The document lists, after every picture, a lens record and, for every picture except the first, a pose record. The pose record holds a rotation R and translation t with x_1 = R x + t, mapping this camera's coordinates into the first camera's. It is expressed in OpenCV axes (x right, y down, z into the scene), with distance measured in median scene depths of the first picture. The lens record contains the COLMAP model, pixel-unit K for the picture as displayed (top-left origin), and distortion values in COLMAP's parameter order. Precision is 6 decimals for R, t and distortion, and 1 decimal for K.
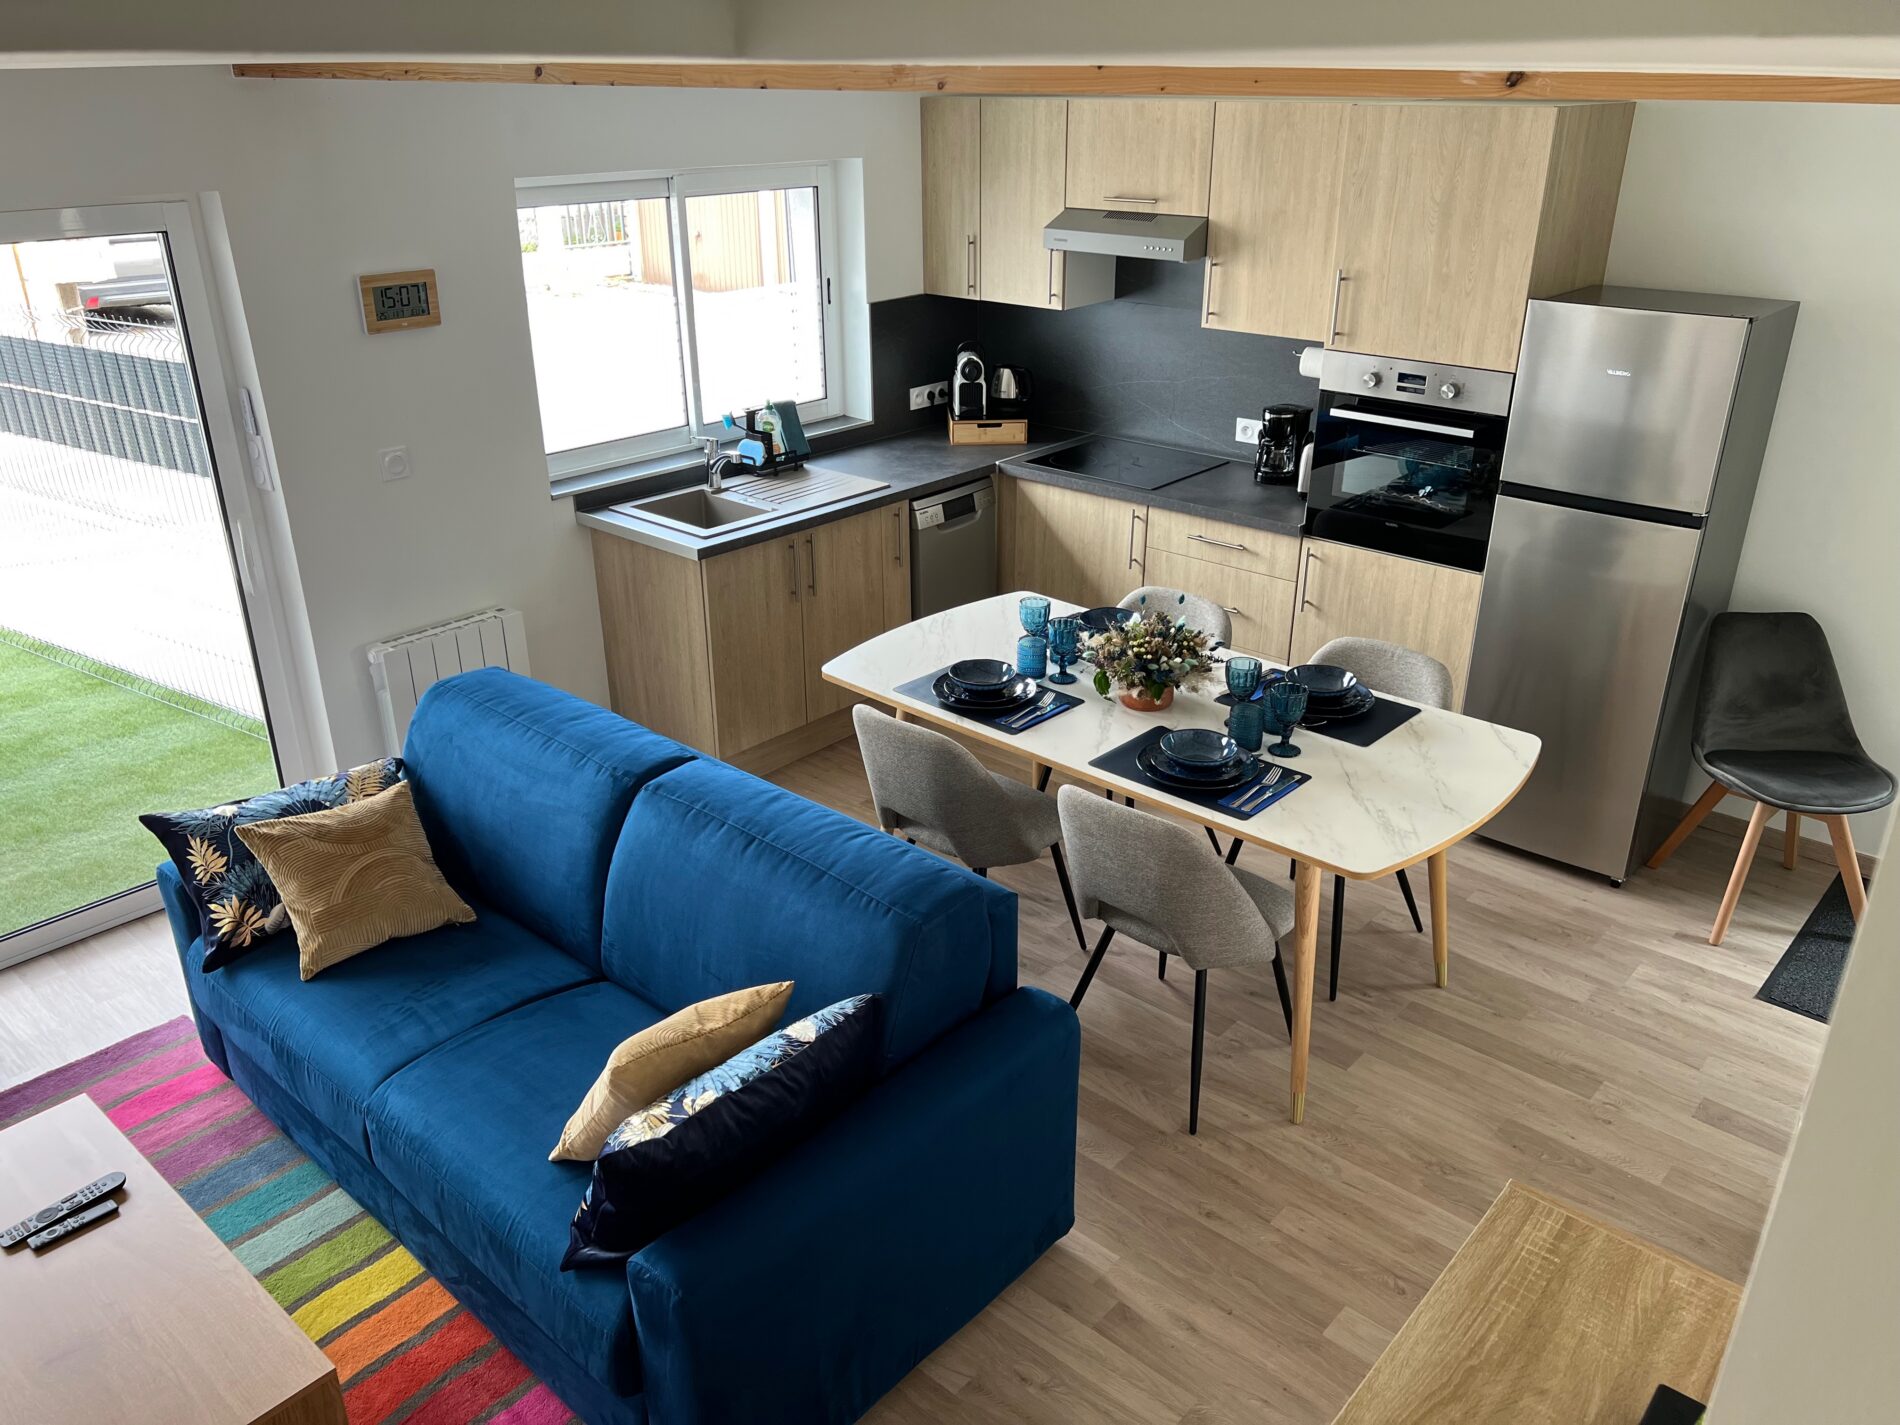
lens RADIAL K [[1430.0, 0, 946.4], [0, 1430.0, 675.3], [0, 0, 1]] dist [0.185797, -0.250900]
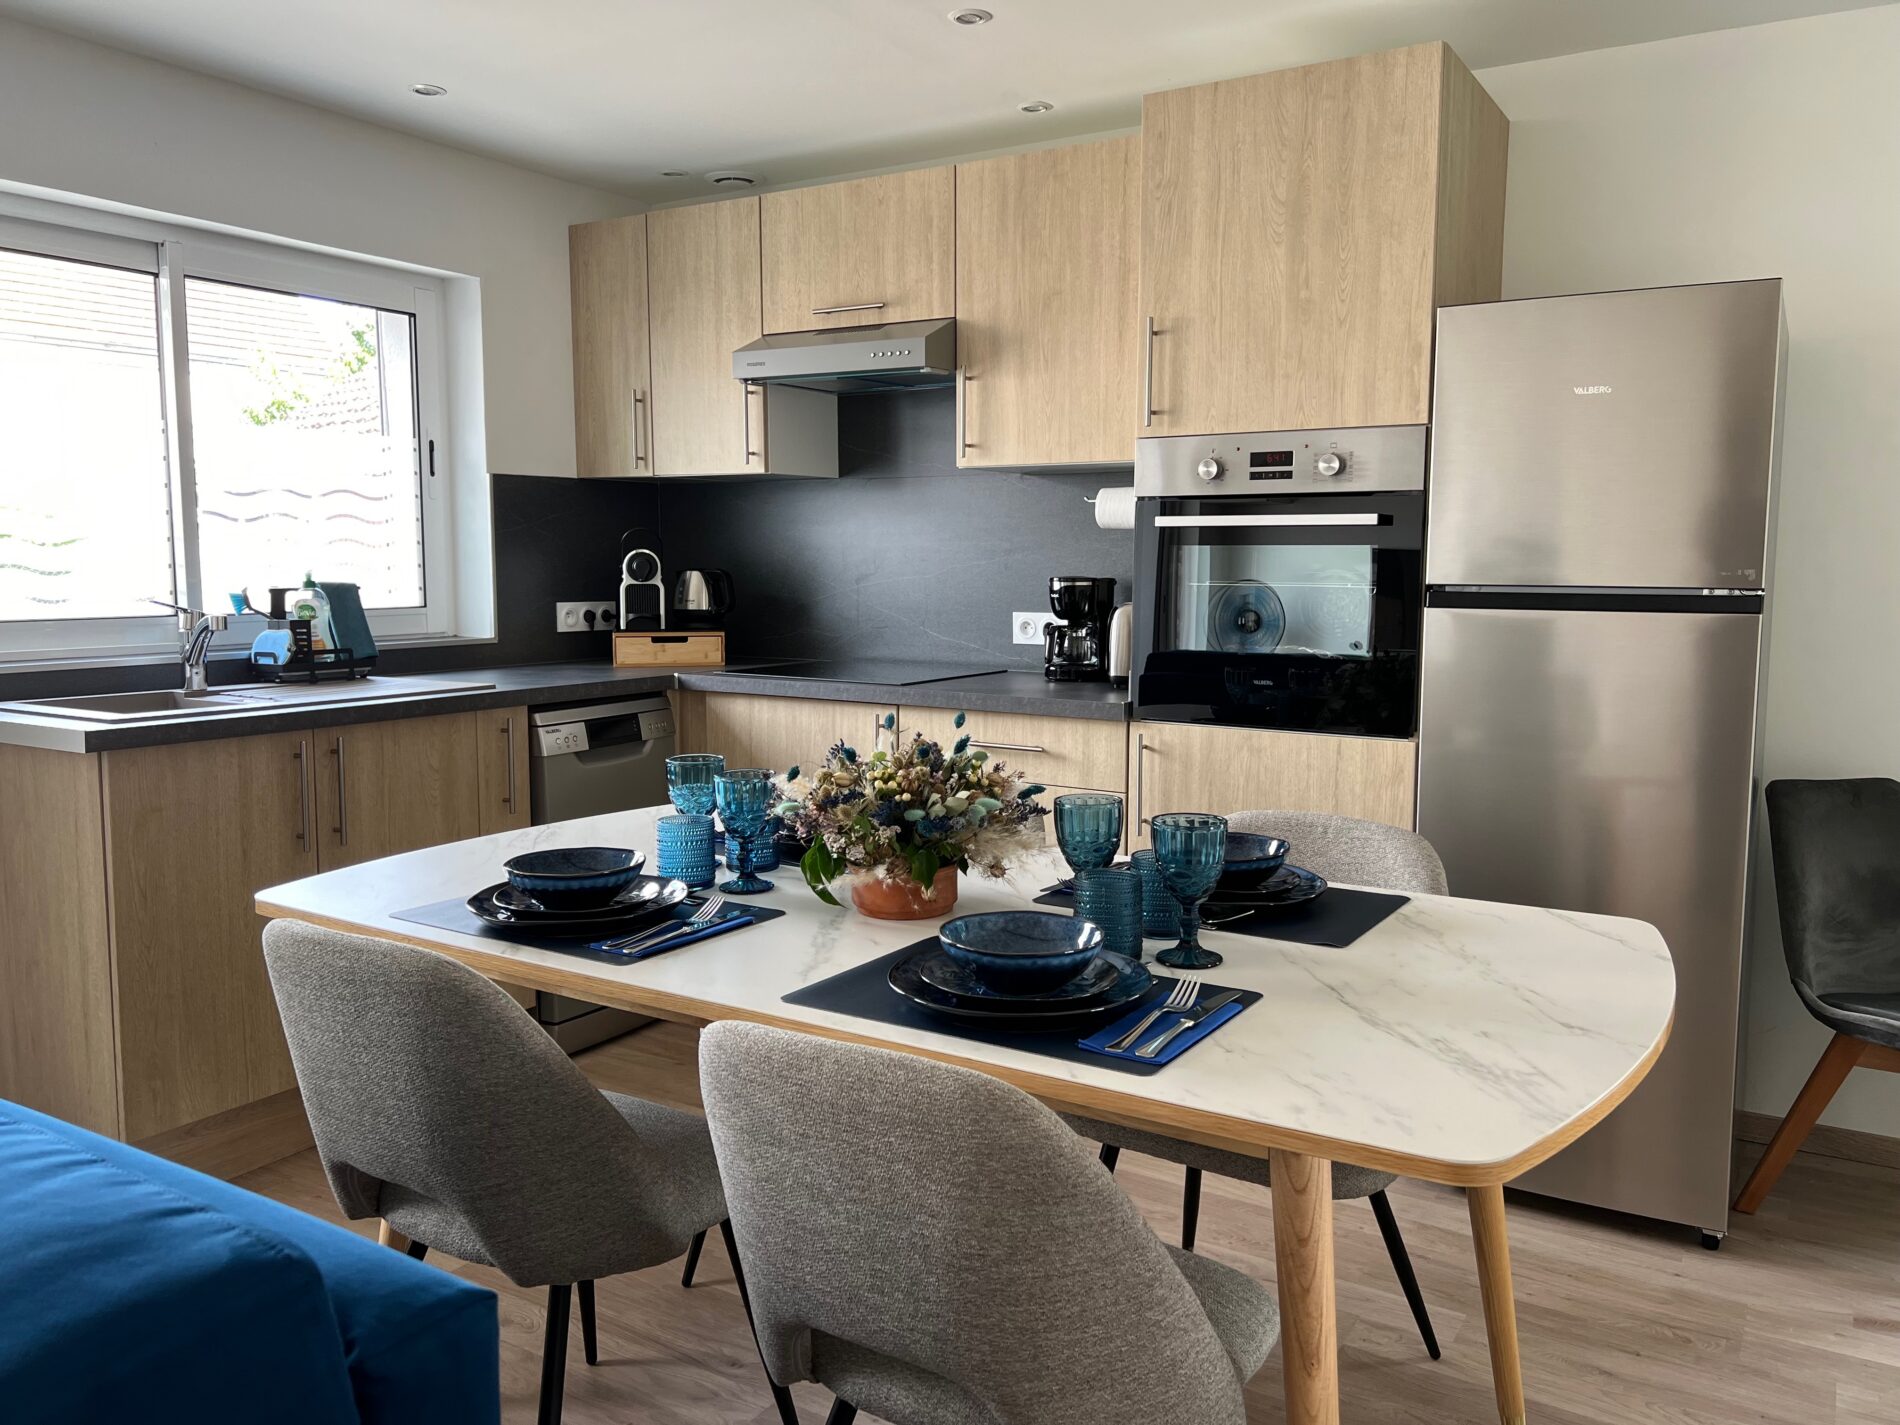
lens RADIAL K [[1405.3, 0, 950.0], [0, 1405.3, 712.5], [0, 0, 1]] dist [0.085658, -0.089079]
pose [[0.985204, -0.008821, 0.171161, 0.057581], [0.058198, 0.956553, -0.285691, 0.078994], [-0.161205, 0.291425, 0.942913, 0.416617]]
